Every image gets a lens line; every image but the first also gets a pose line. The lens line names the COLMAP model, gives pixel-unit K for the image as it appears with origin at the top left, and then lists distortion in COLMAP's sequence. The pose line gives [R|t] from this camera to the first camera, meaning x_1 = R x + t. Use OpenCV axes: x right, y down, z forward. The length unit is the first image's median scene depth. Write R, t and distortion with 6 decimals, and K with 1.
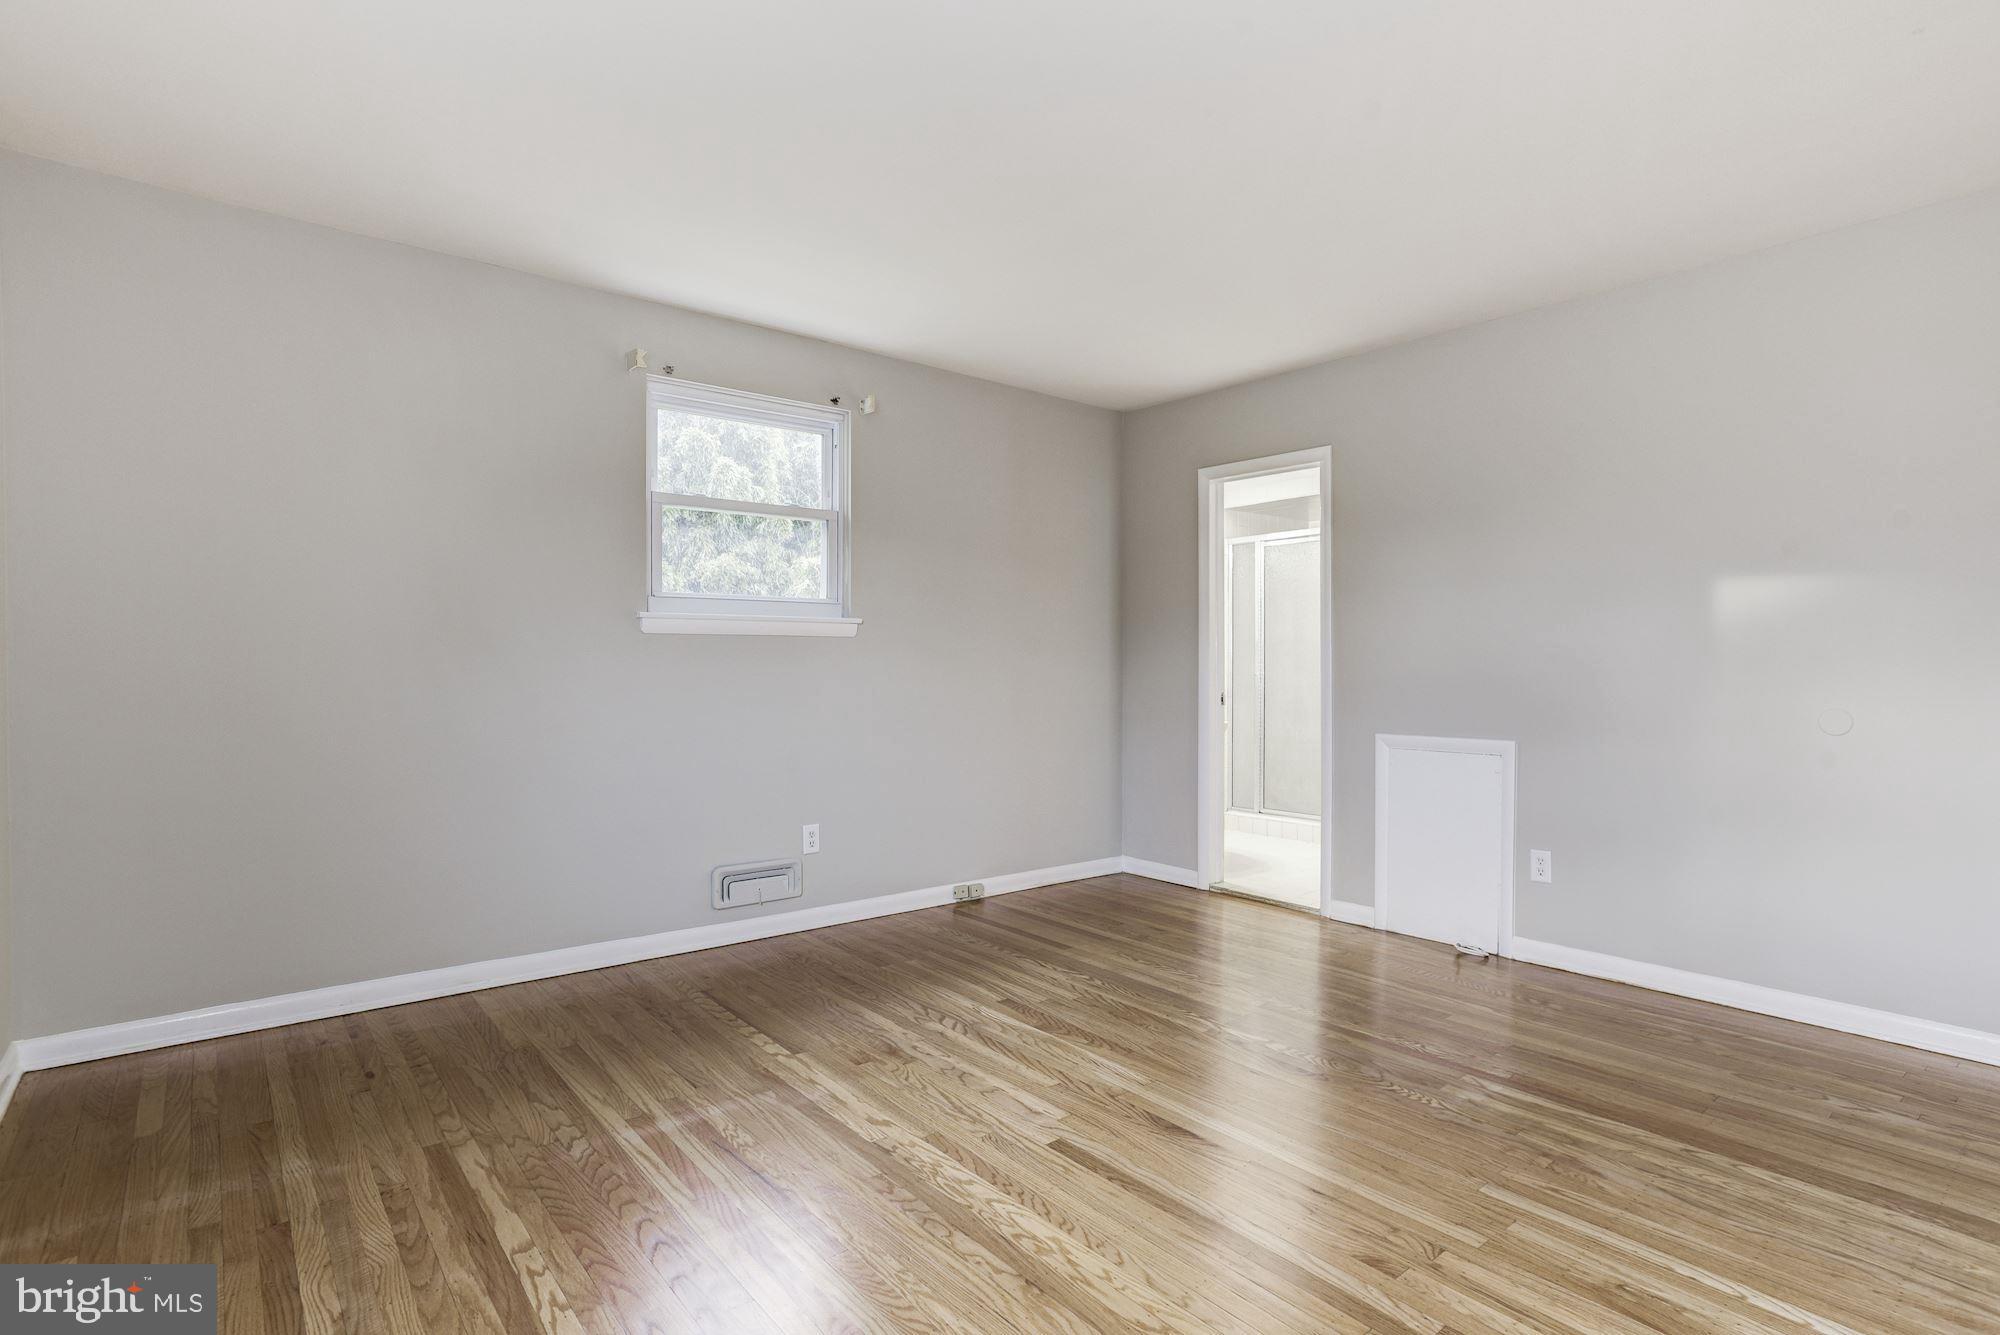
lens RADIAL K [[1007.4, 0, 993.0], [0, 1007.4, 666.2], [0, 0, 1]] dist [-0.064735, 0.034442]
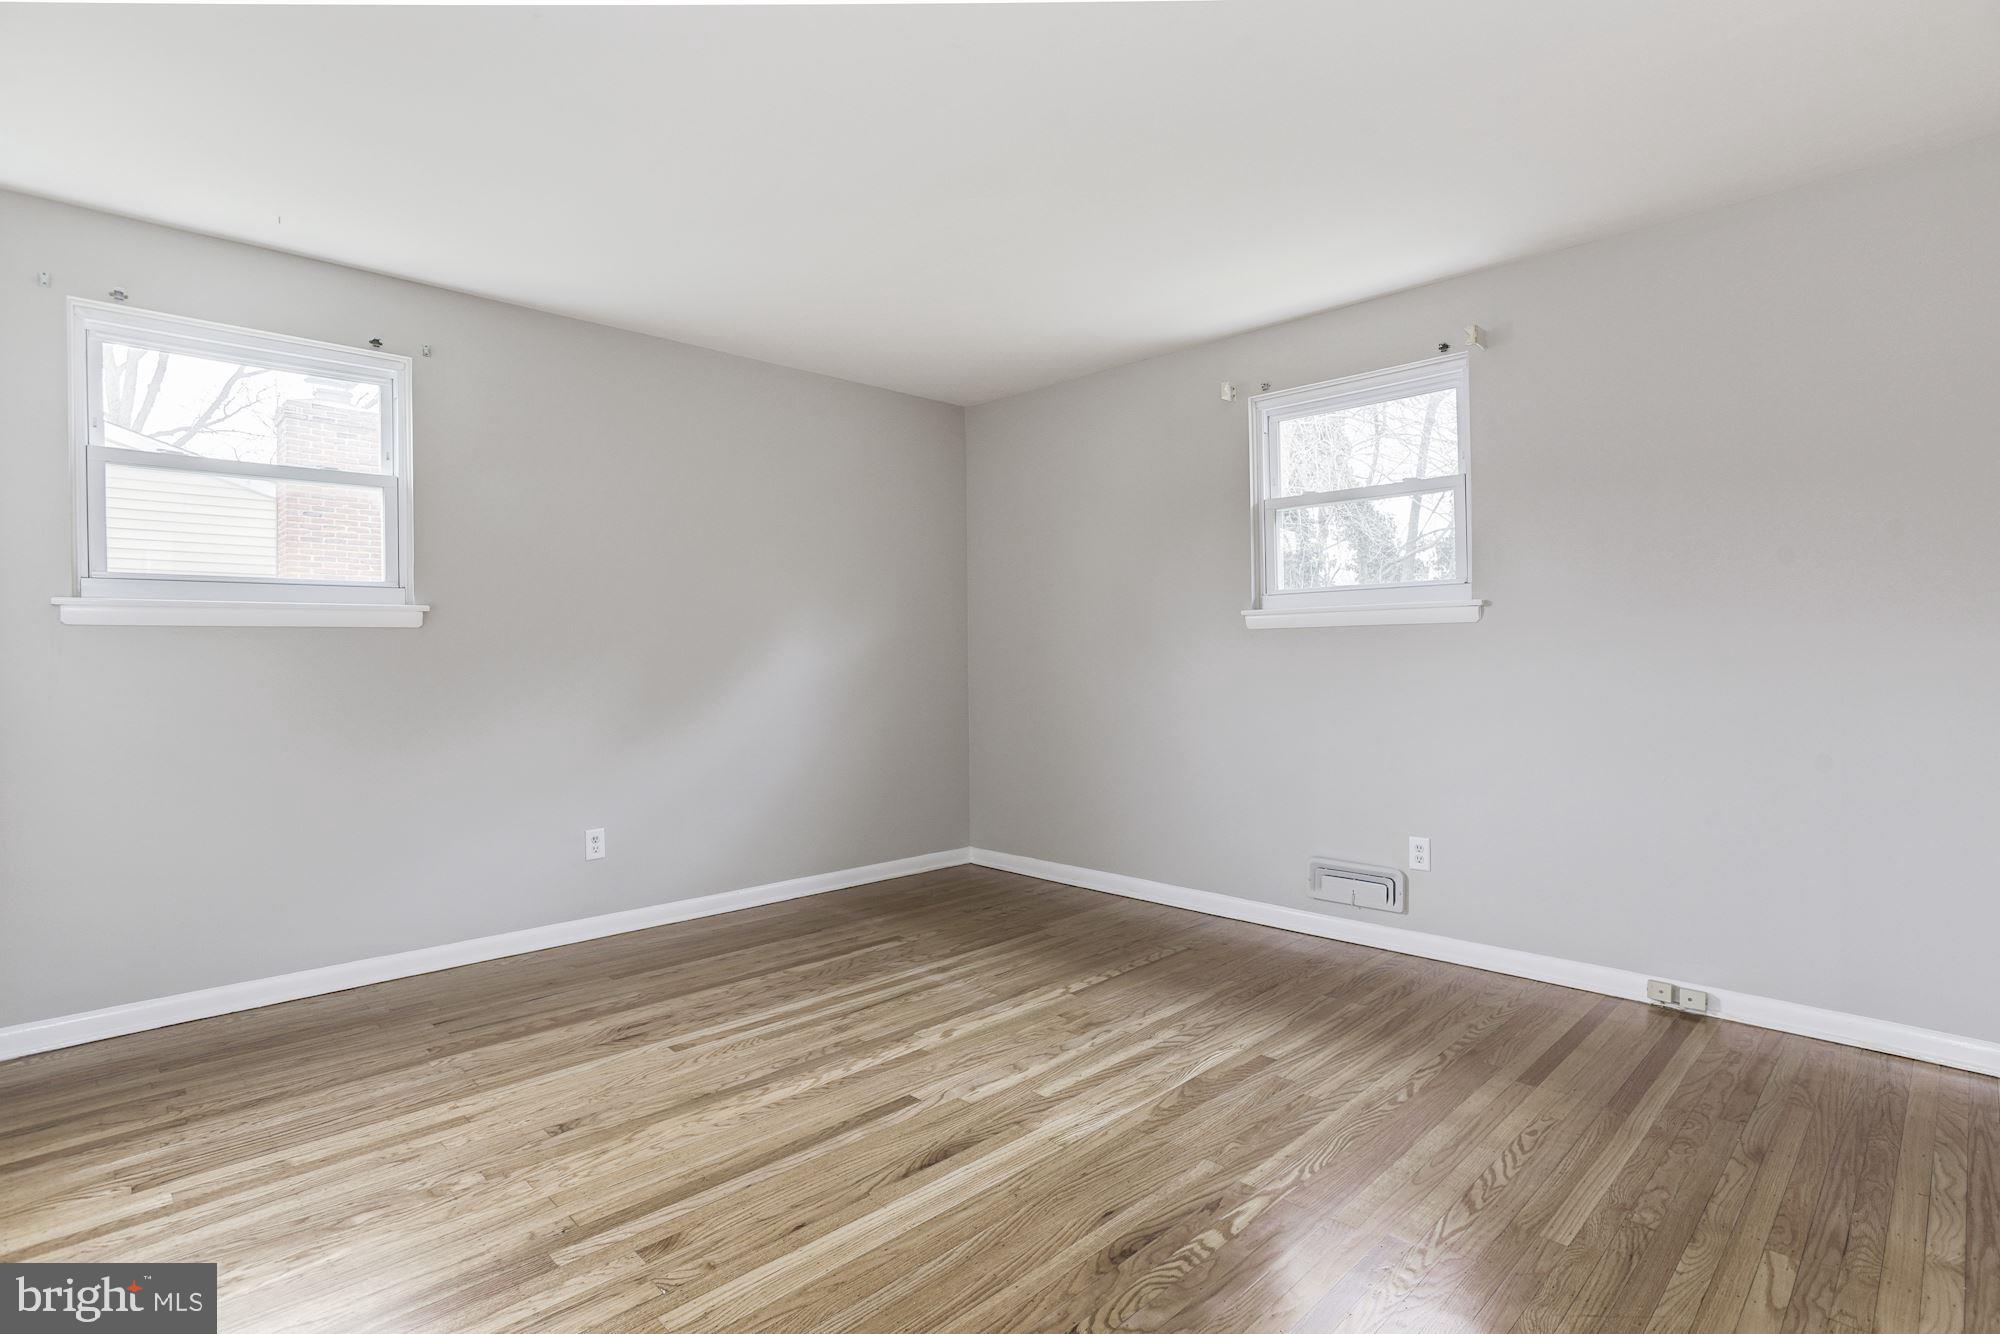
lens RADIAL K [[954.6, 0, 994.5], [0, 954.6, 660.9], [0, 0, 1]] dist [-0.055045, 0.030252]
pose [[0.090532, 0.001298, -0.995893, 0.843261], [0.008419, 0.999962, 0.002068, -0.004027], [0.995858, -0.008571, 0.090517, 0.760473]]
